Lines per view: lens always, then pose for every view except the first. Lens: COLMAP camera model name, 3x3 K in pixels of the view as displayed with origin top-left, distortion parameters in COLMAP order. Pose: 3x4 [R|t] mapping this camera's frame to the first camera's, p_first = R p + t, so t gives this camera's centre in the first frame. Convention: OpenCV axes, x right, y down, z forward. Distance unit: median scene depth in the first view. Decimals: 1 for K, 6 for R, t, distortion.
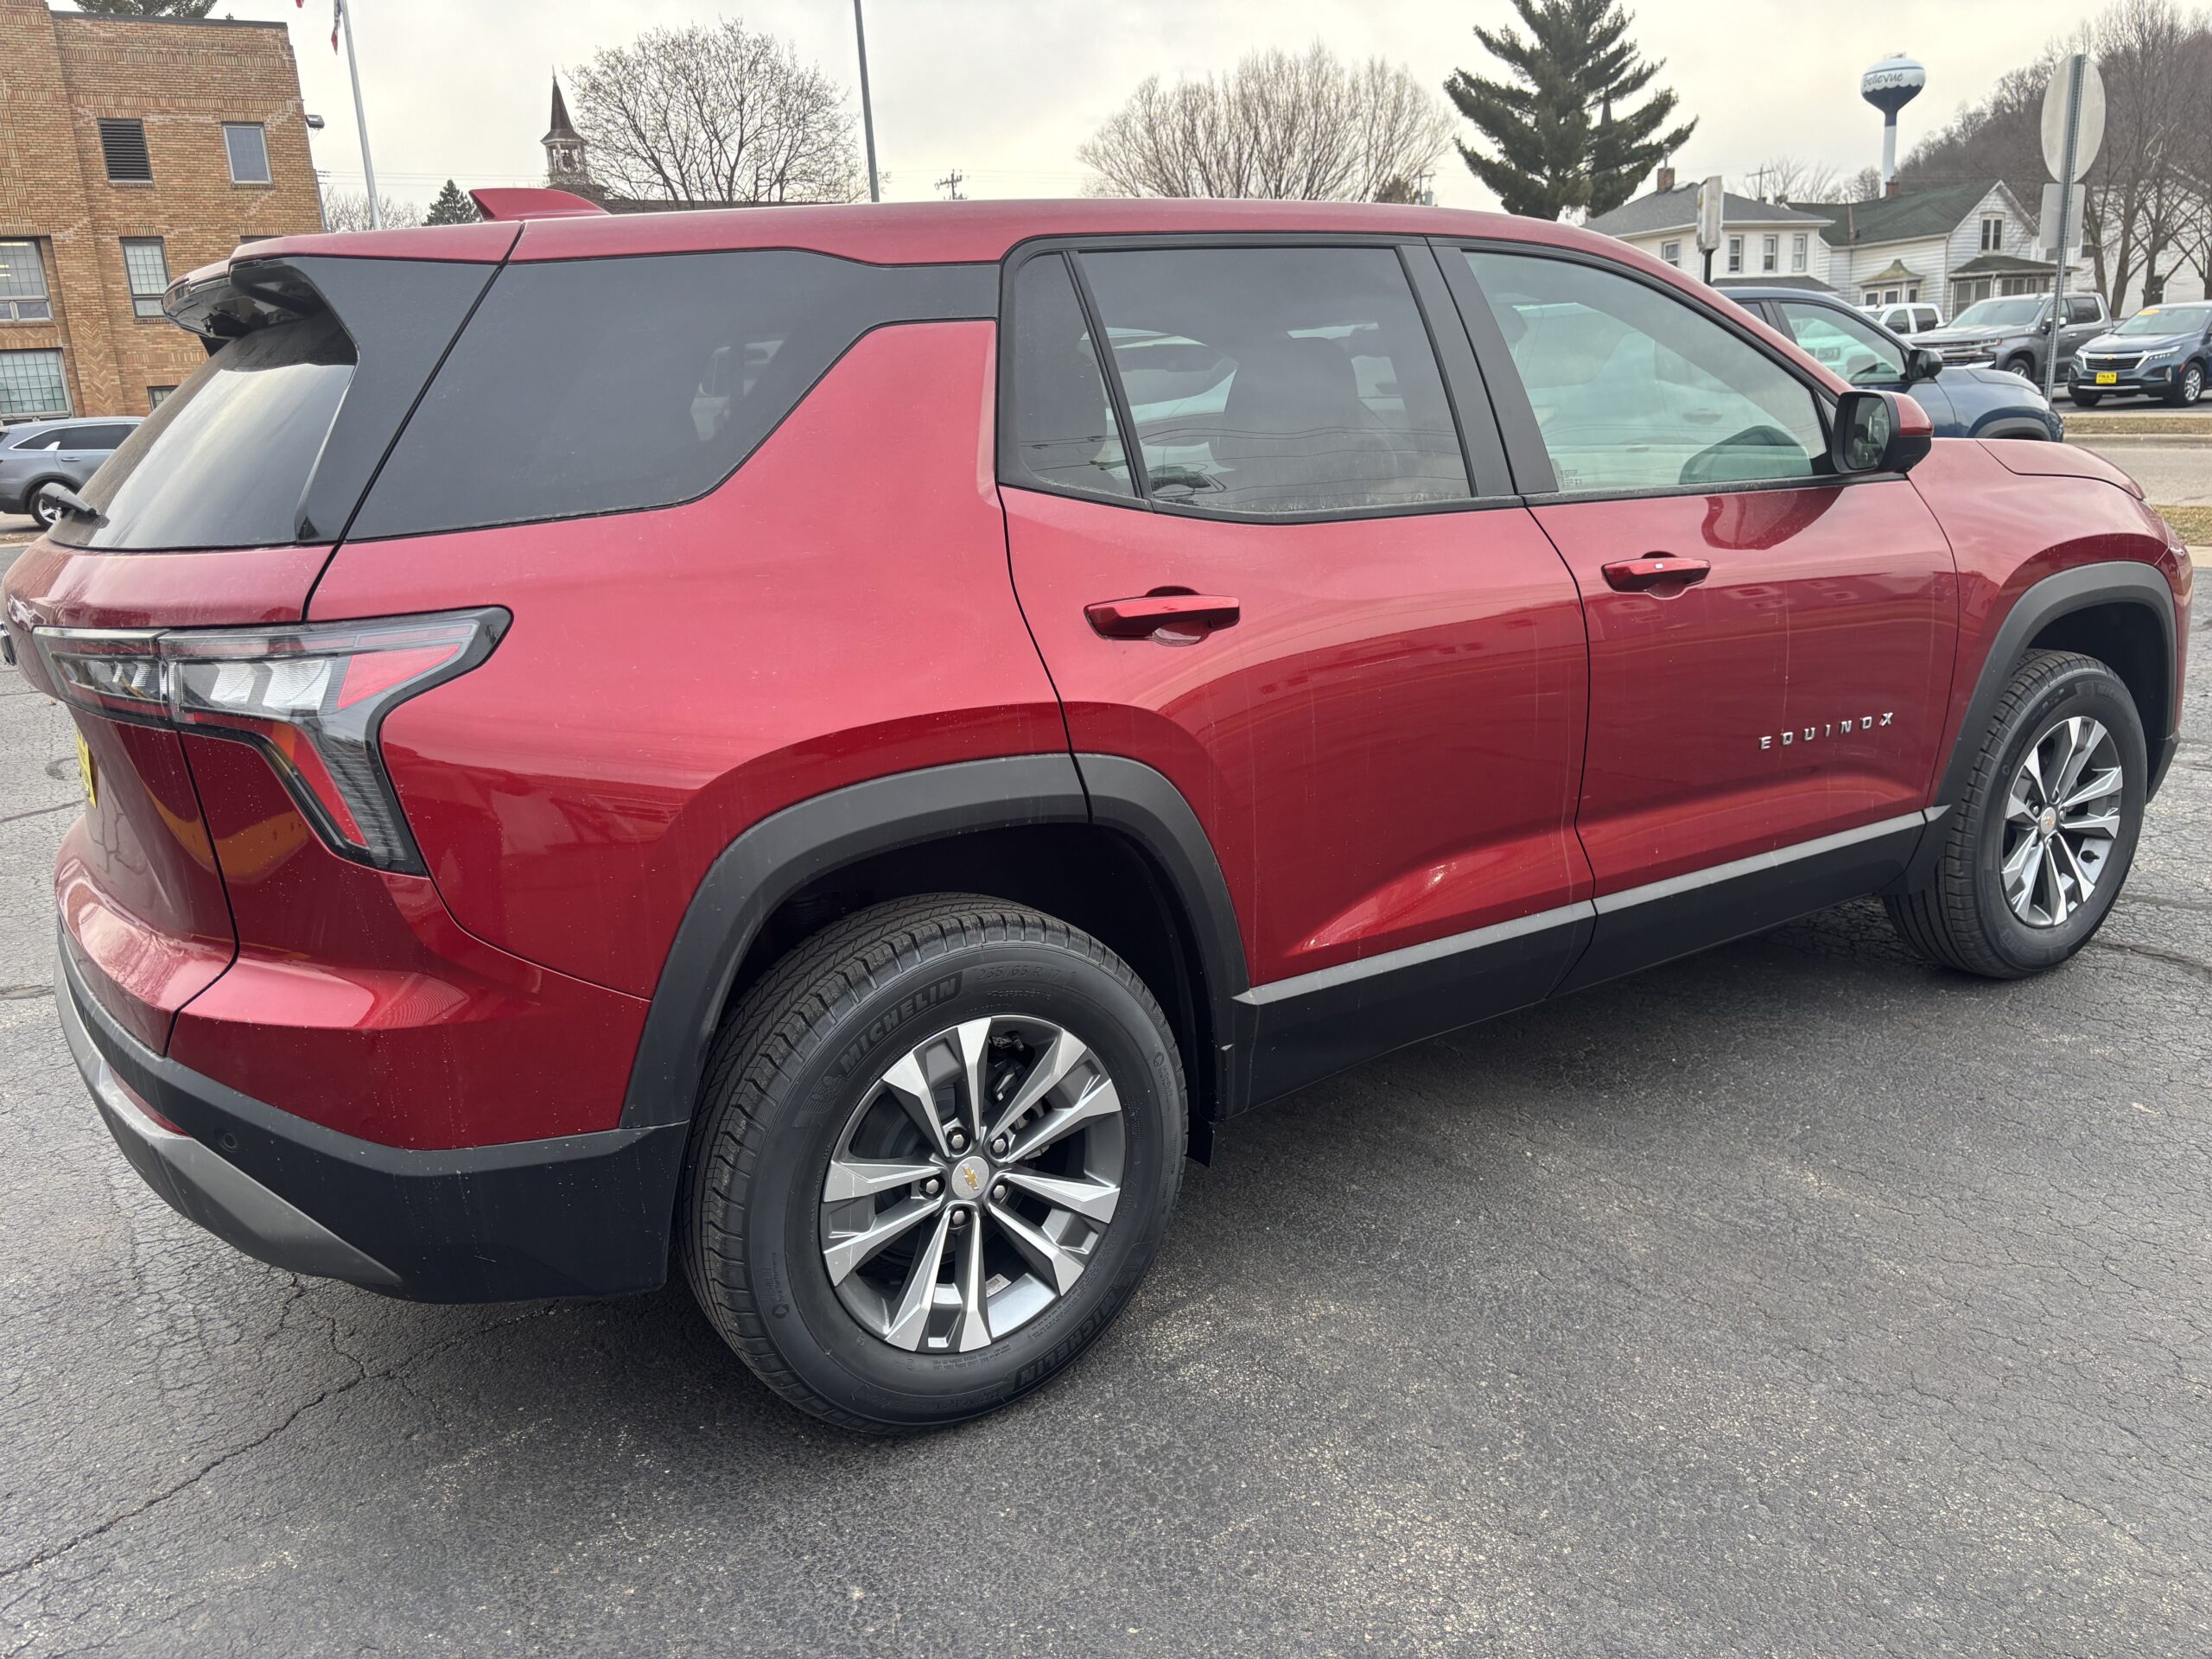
lens RADIAL K [[1678.3, 0, 1103.3], [0, 1678.3, 836.2], [0, 0, 1]] dist [0.037406, -0.043622]
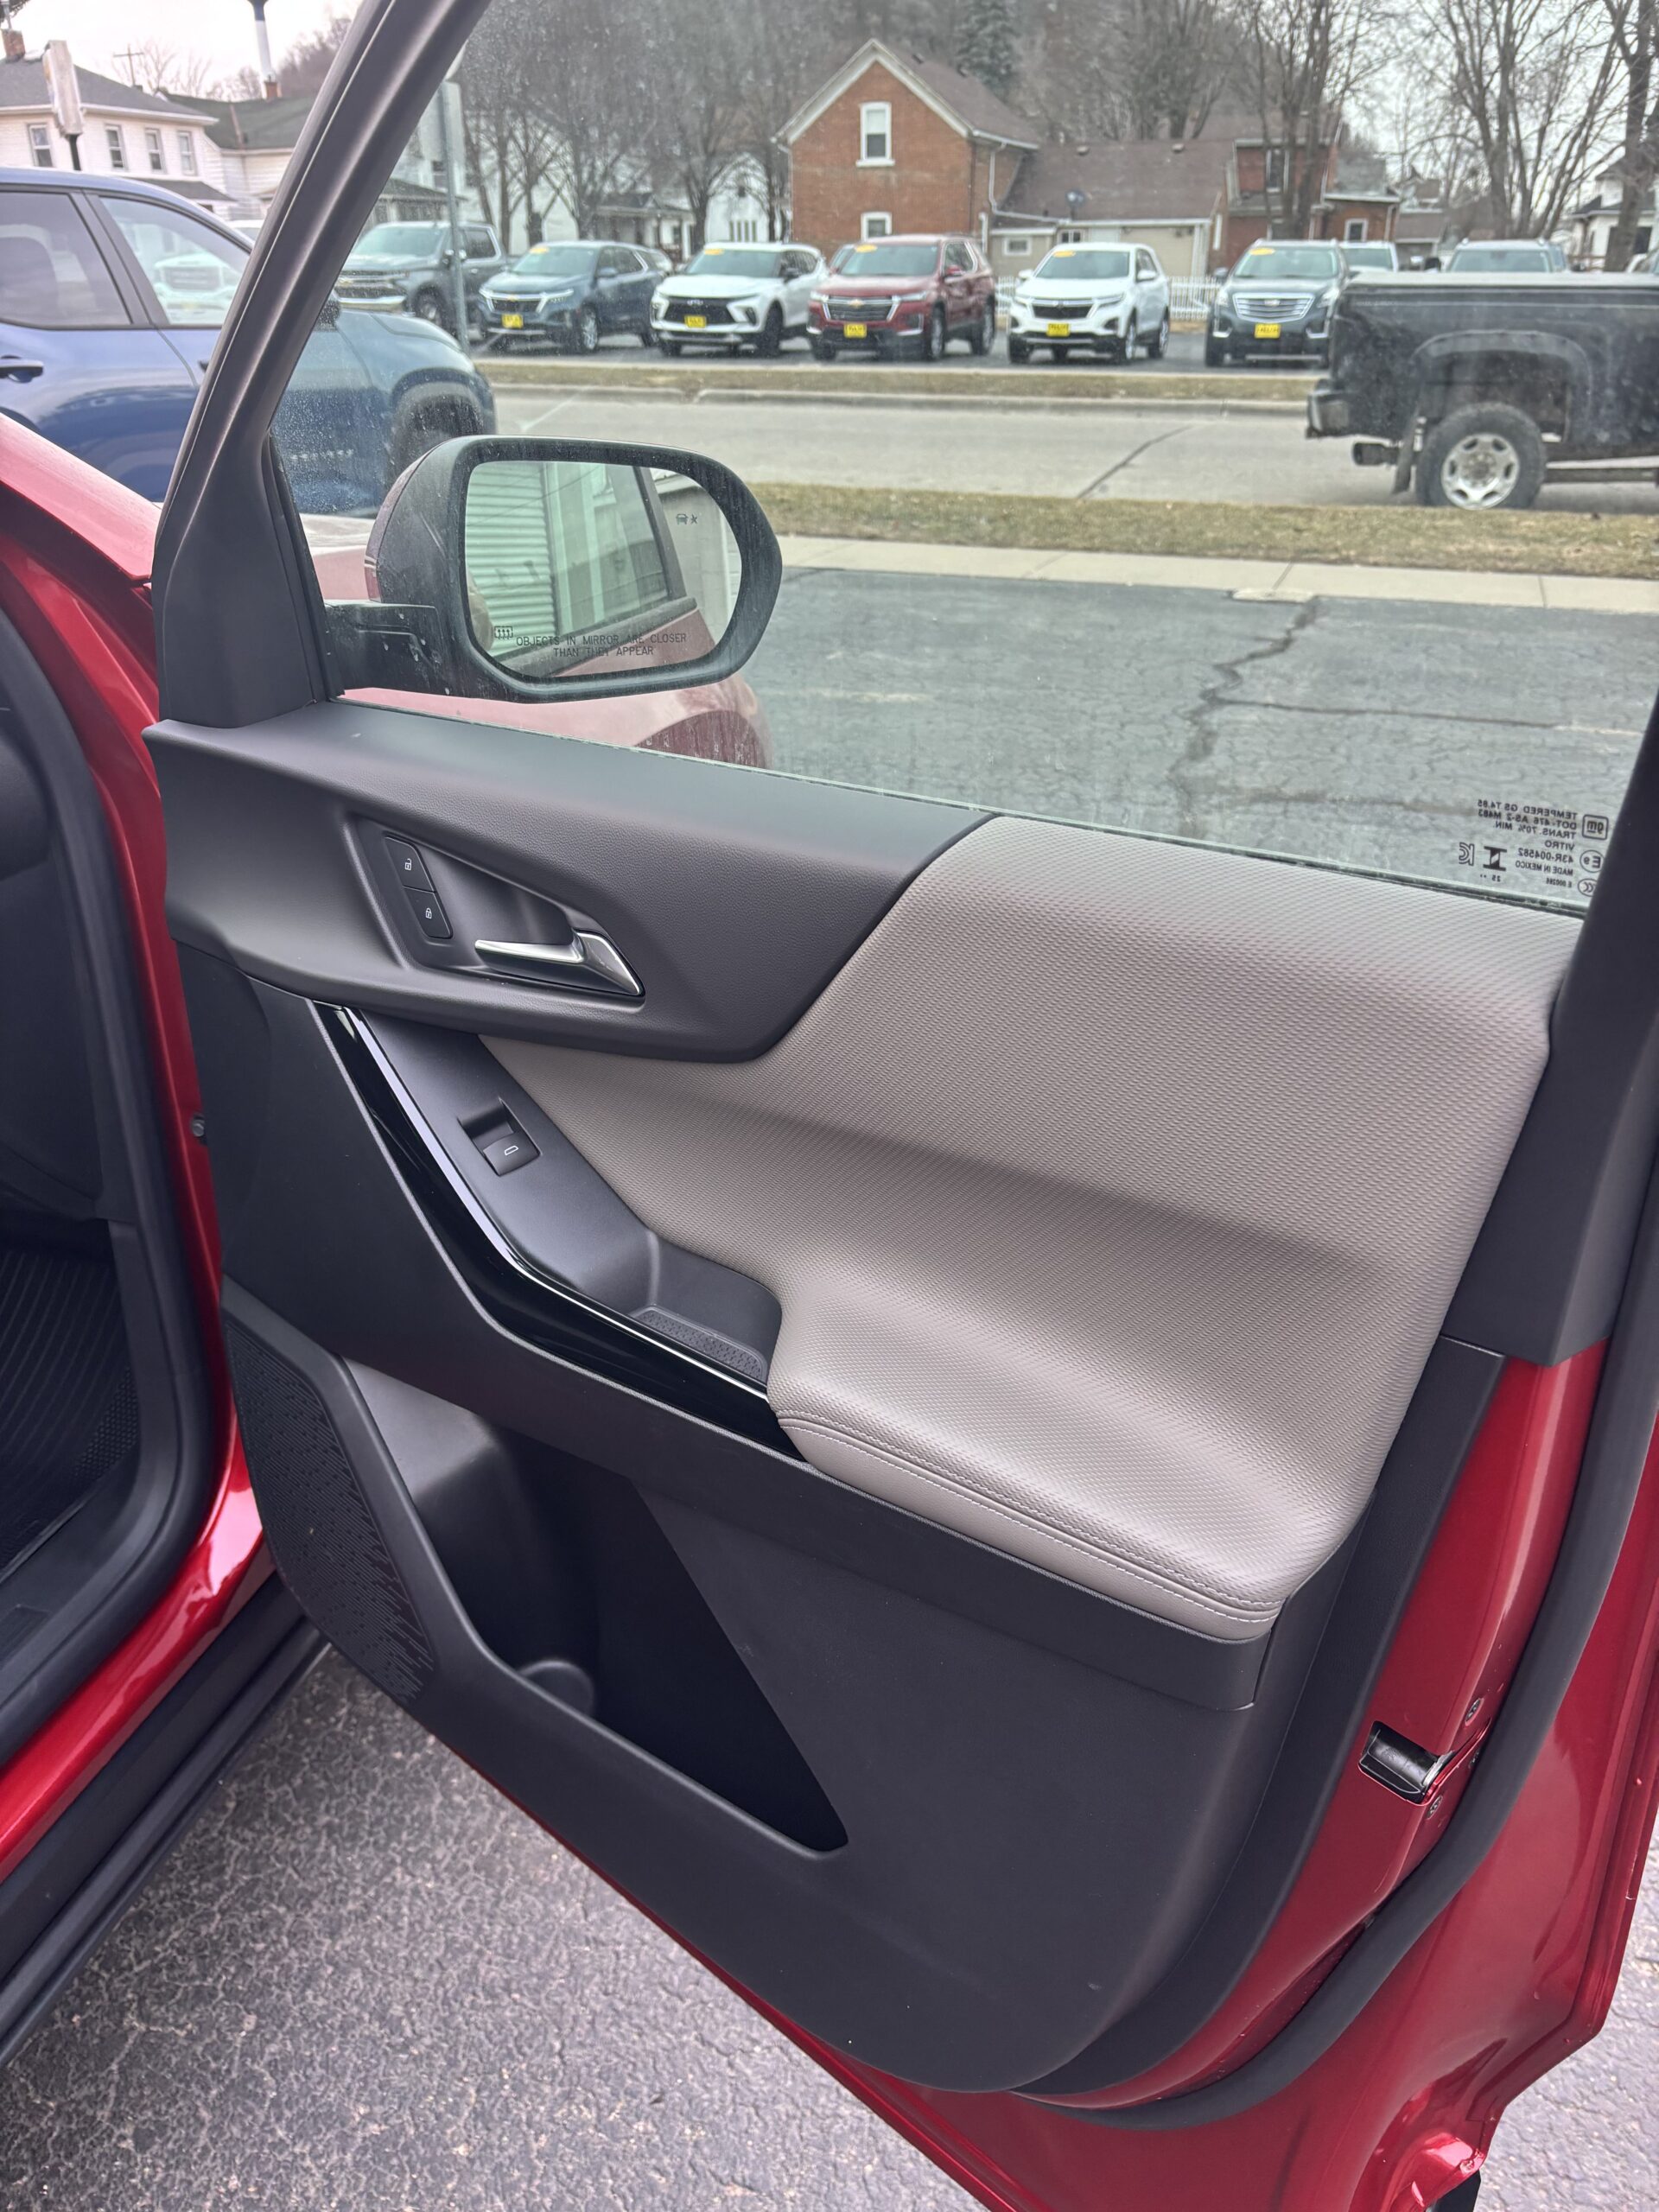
lens RADIAL K [[1678.3, 0, 832.1], [0, 1678.3, 1122.8], [0, 0, 1]] dist [0.037406, -0.043622]
pose [[0.769004, -0.240444, 0.592300, 0.069301], [0.124828, 0.965209, 0.229759, -0.038196], [-0.626938, -0.102750, 0.772264, 0.127104]]
